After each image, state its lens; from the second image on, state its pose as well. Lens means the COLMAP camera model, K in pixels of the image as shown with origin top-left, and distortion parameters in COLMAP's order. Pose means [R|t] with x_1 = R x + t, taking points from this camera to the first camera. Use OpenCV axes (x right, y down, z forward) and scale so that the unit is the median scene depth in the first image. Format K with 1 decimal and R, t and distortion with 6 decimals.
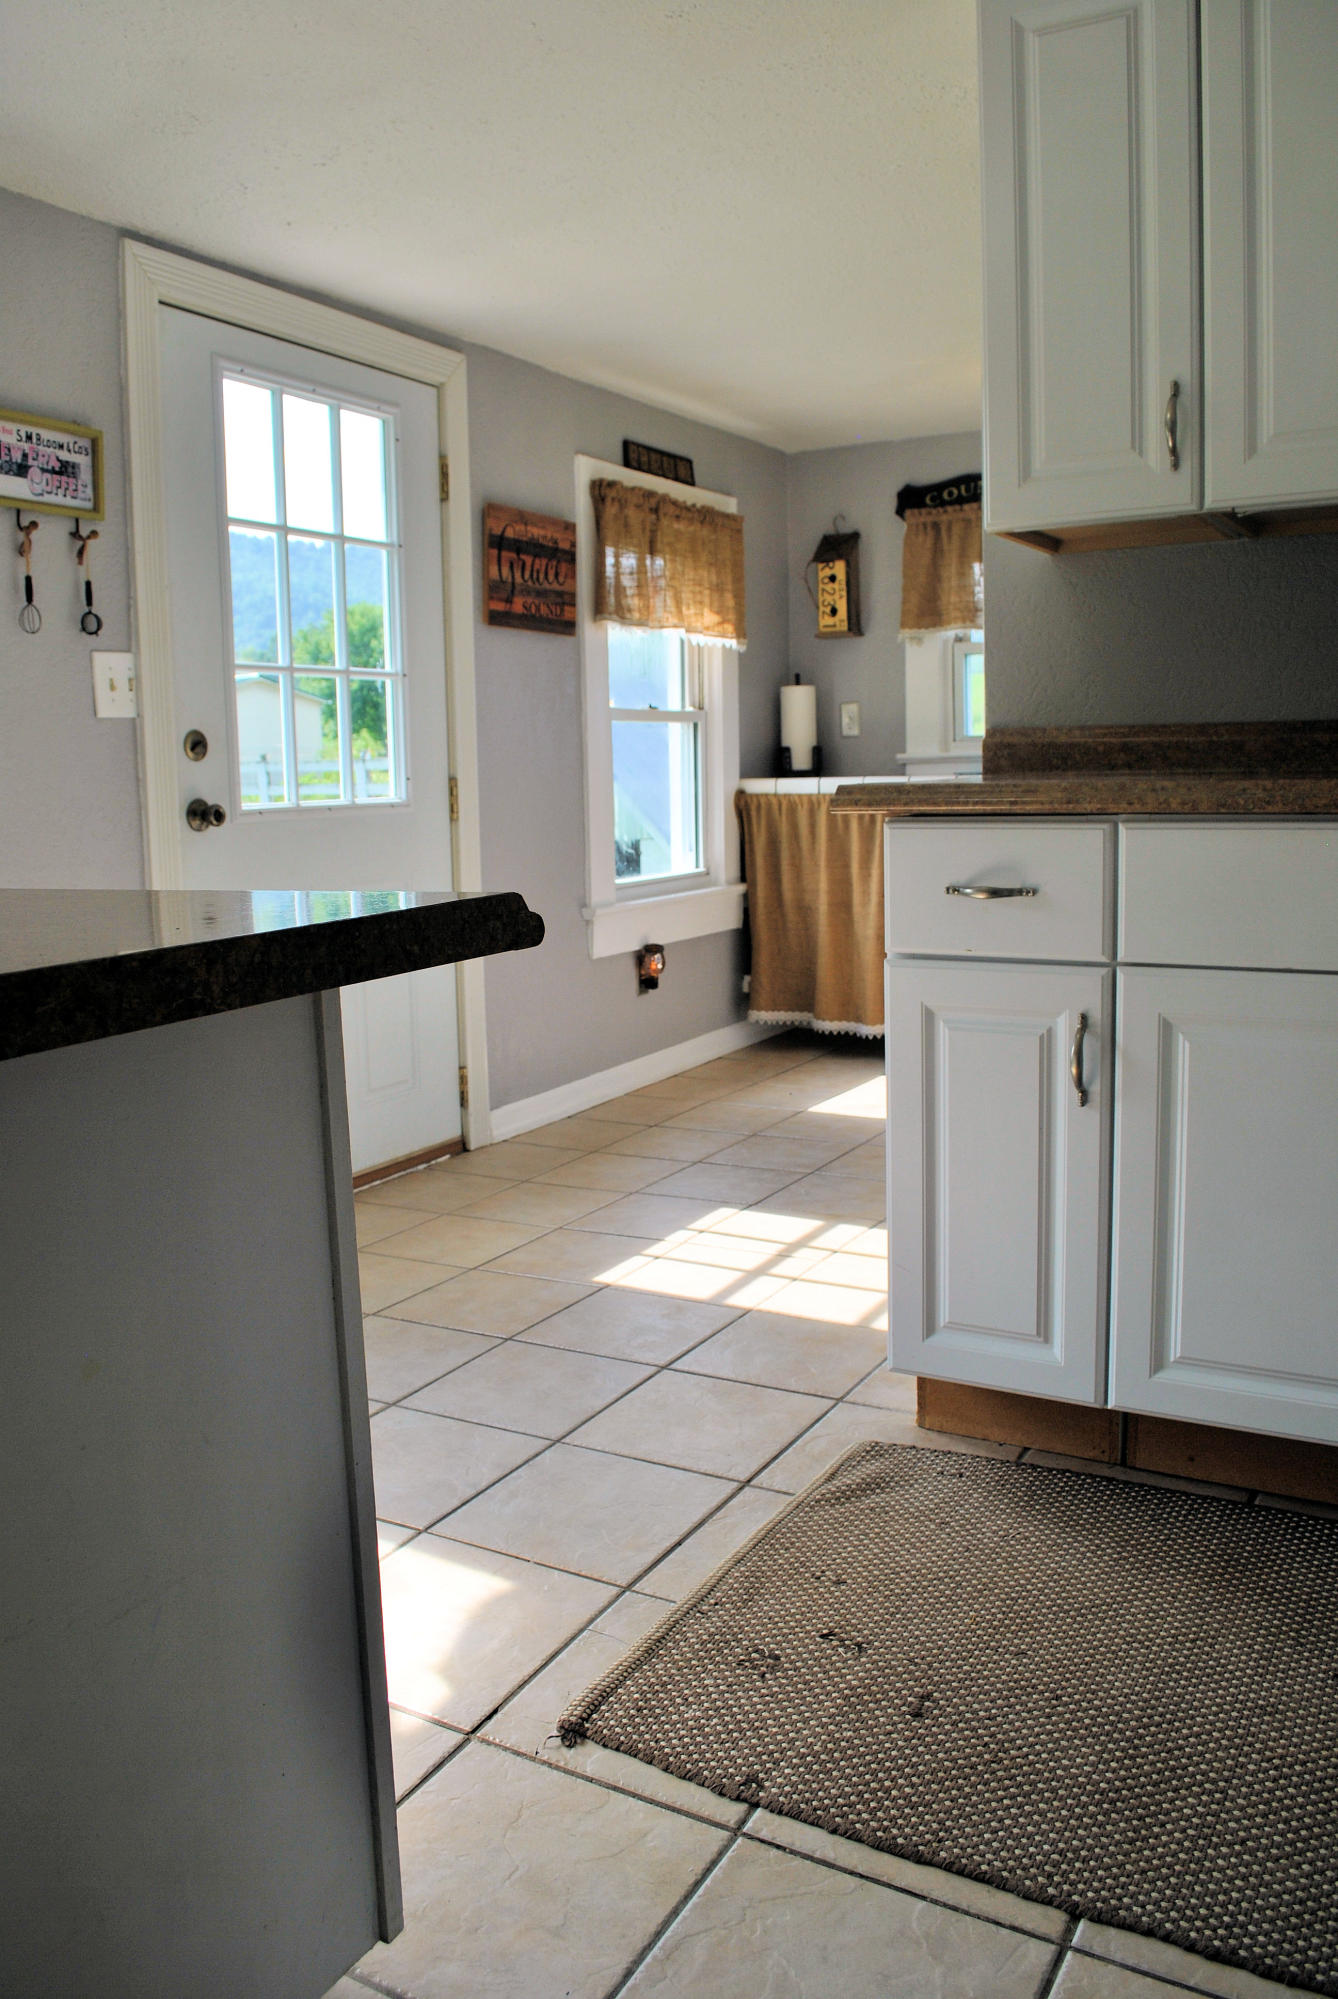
lens RADIAL K [[1570.1, 0, 669.0], [0, 1570.1, 999.5], [0, 0, 1]] dist [-0.081912, 0.002001]
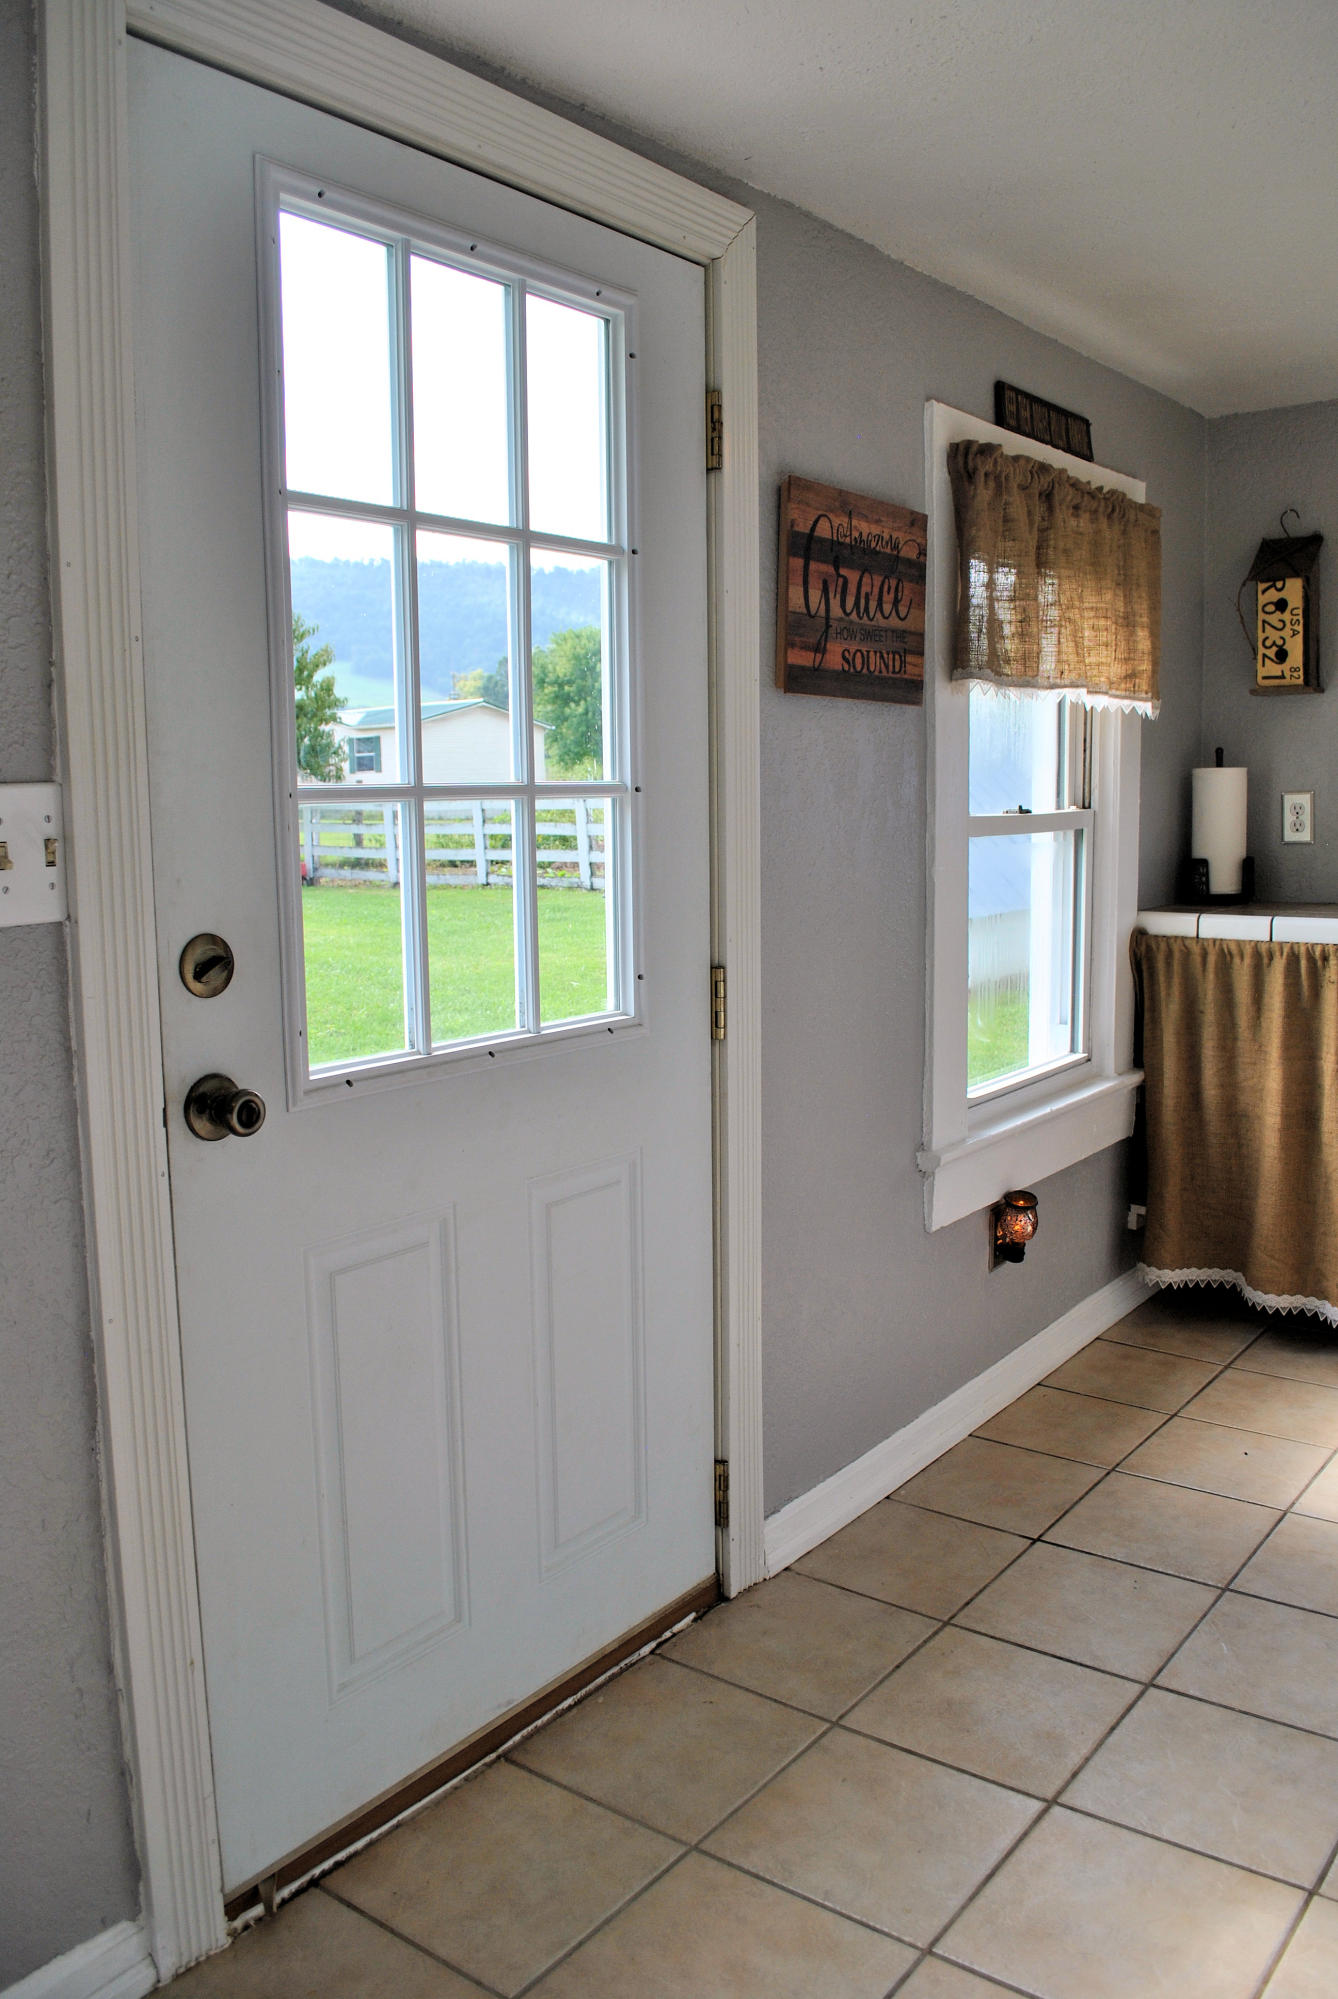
lens RADIAL K [[1570.1, 0, 669.0], [0, 1570.1, 999.5], [0, 0, 1]] dist [-0.081912, 0.002001]
pose [[0.990322, 0.021816, -0.137063, -0.070353], [-0.023655, 0.999651, -0.011801, -0.110446], [0.136758, 0.014929, 0.990492, 0.397010]]
